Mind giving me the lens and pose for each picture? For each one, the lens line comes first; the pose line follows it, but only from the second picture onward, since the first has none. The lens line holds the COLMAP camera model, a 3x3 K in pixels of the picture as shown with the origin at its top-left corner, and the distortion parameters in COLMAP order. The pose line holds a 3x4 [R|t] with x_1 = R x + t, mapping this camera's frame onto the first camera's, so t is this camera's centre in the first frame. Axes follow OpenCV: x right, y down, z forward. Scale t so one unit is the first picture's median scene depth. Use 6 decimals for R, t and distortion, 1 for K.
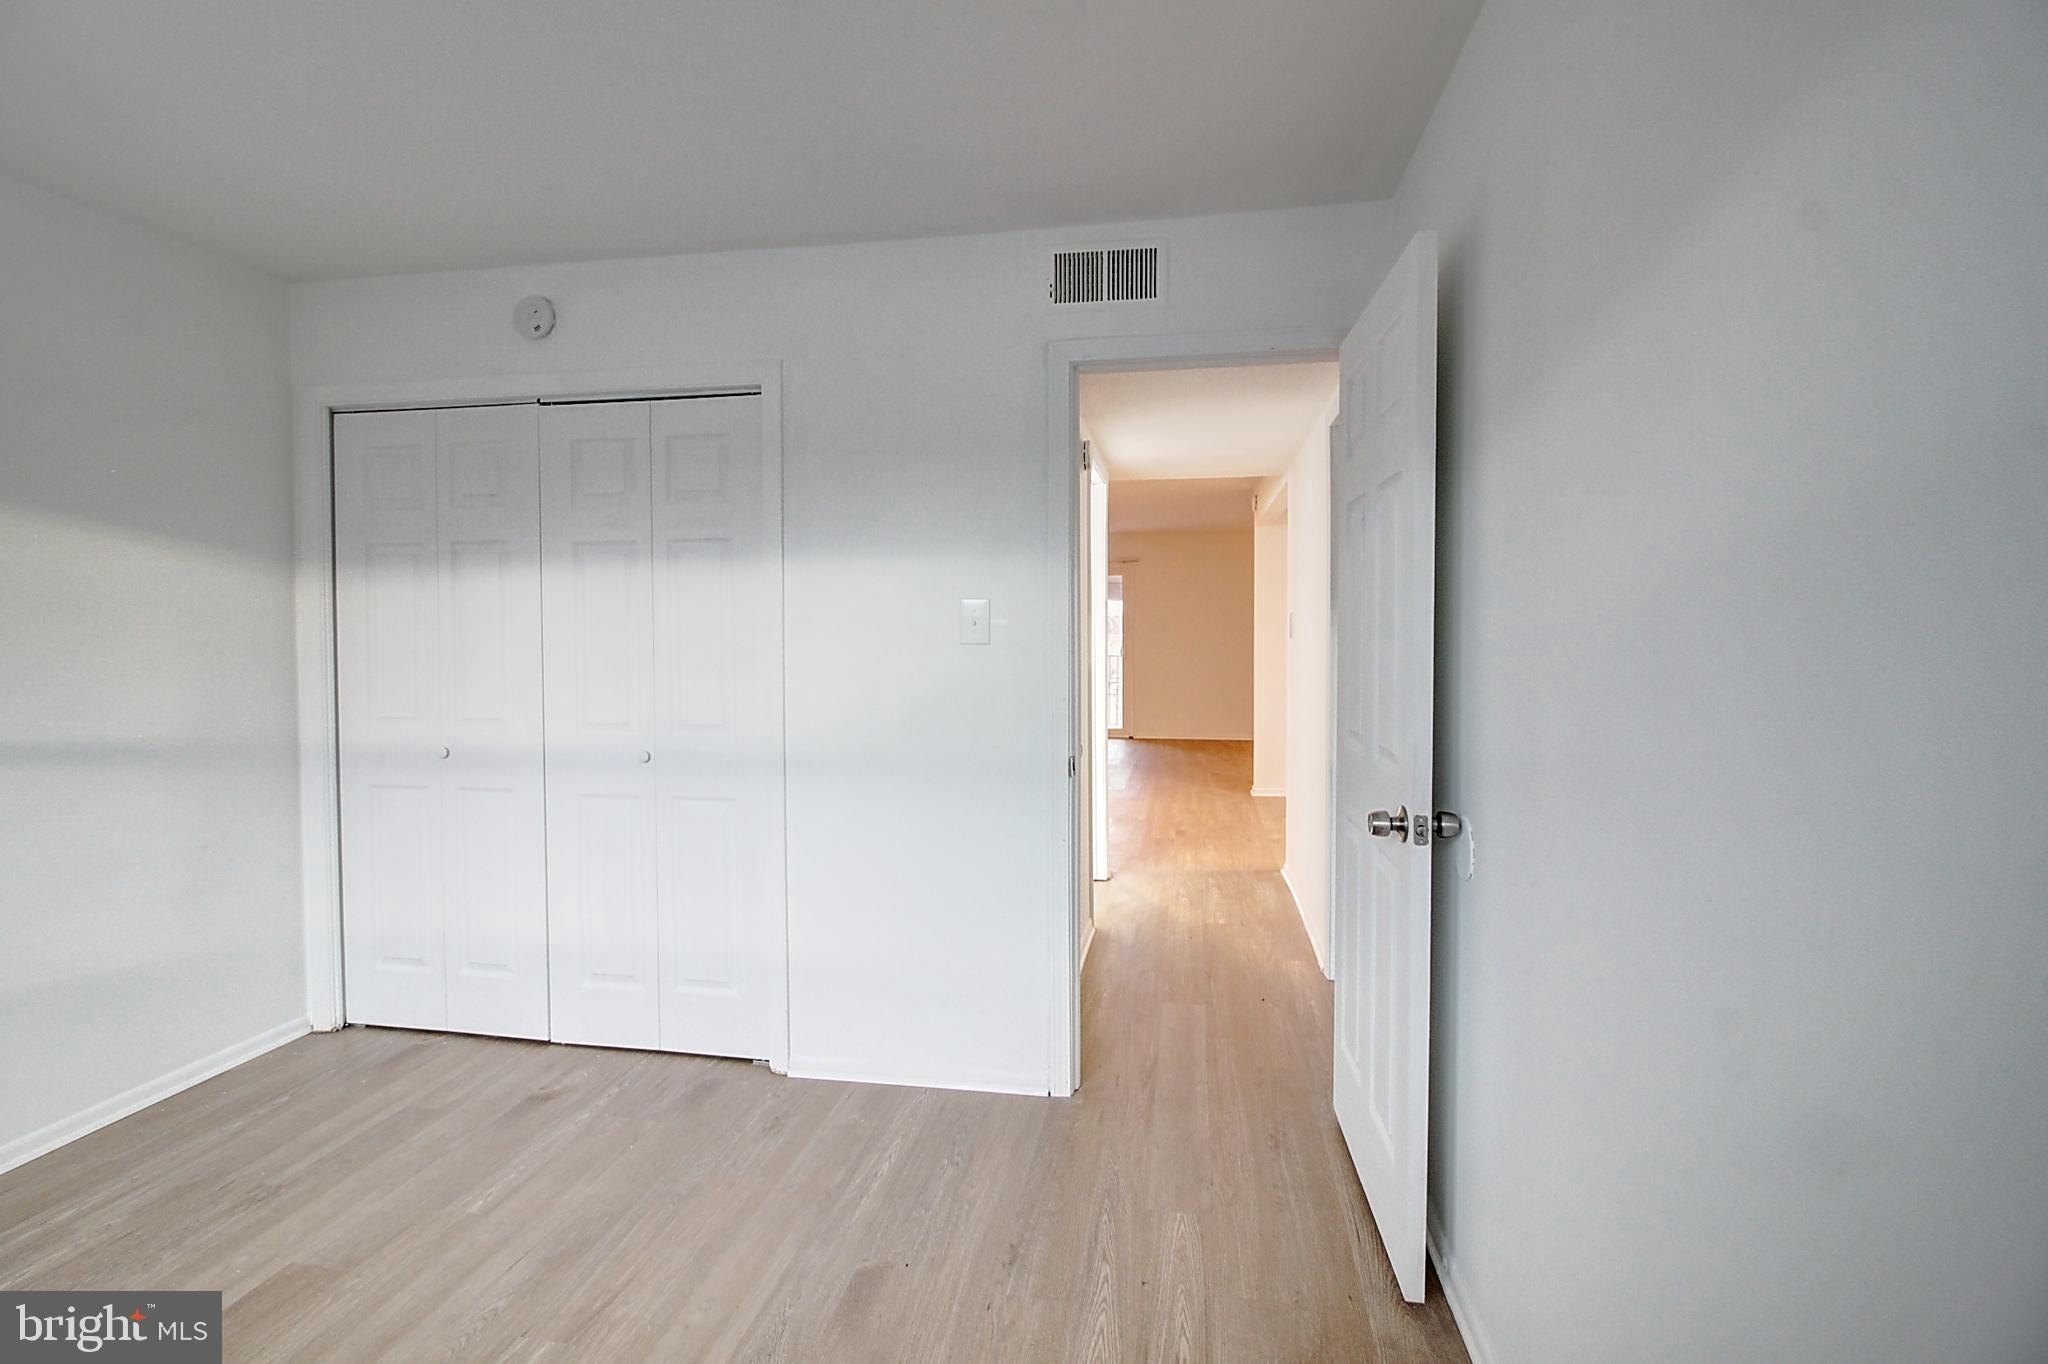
lens RADIAL K [[955.2, 0, 1021.2], [0, 955.2, 656.9], [0, 0, 1]] dist [0.000152, -0.014070]
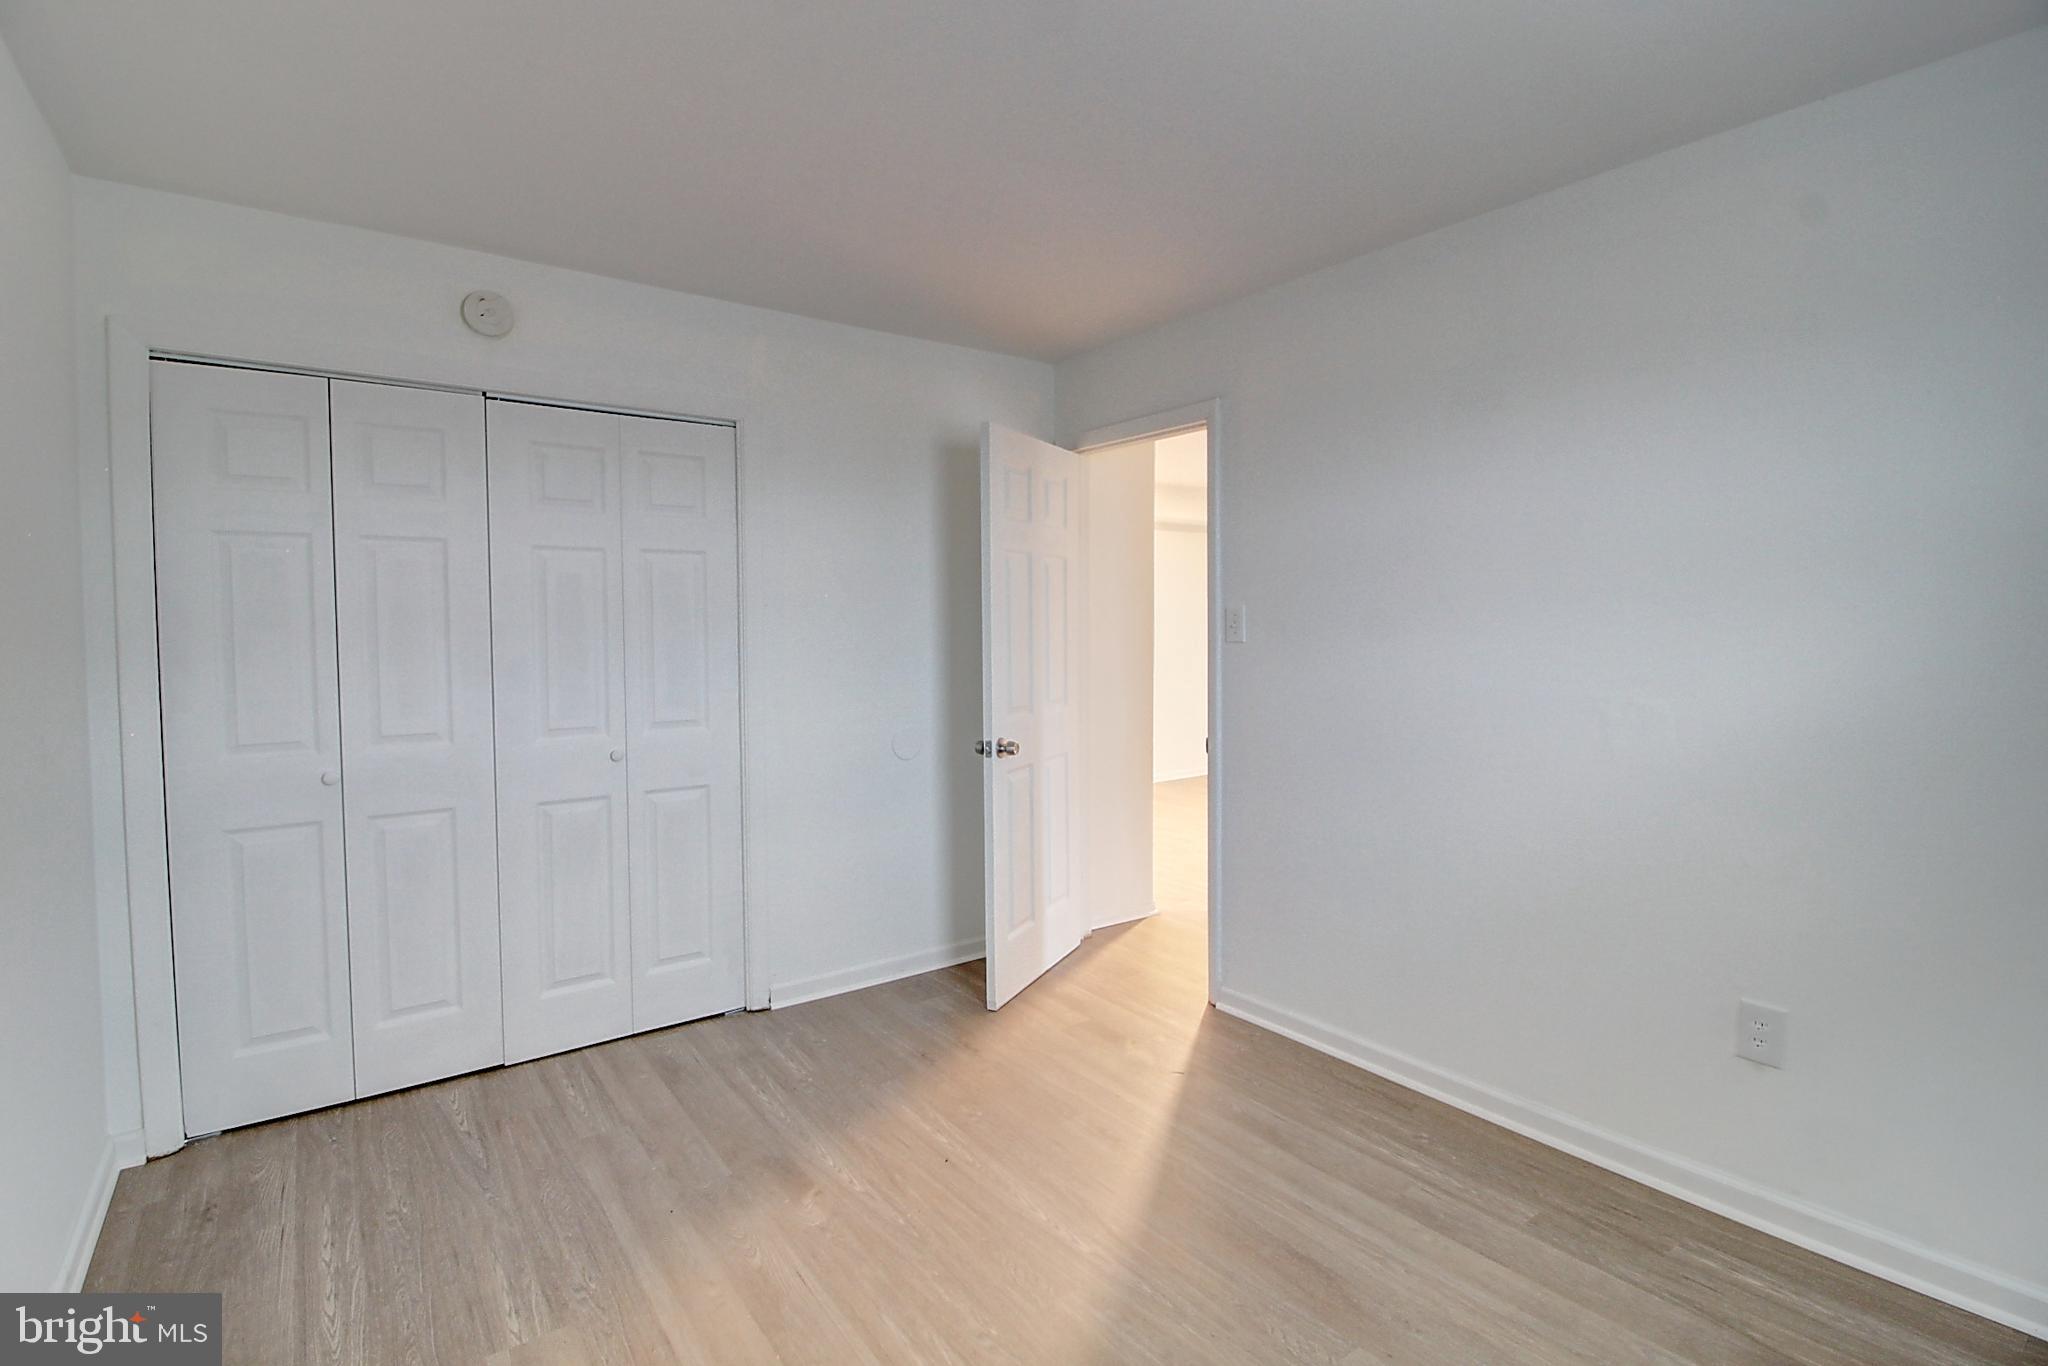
lens RADIAL K [[955.2, 0, 1021.2], [0, 955.2, 657.9], [0, 0, 1]] dist [0.000152, -0.014070]
pose [[0.680847, -0.017362, 0.732219, -0.872728], [0.021495, 0.999762, 0.003719, -0.000941], [-0.732110, 0.013207, 0.681059, -0.048046]]
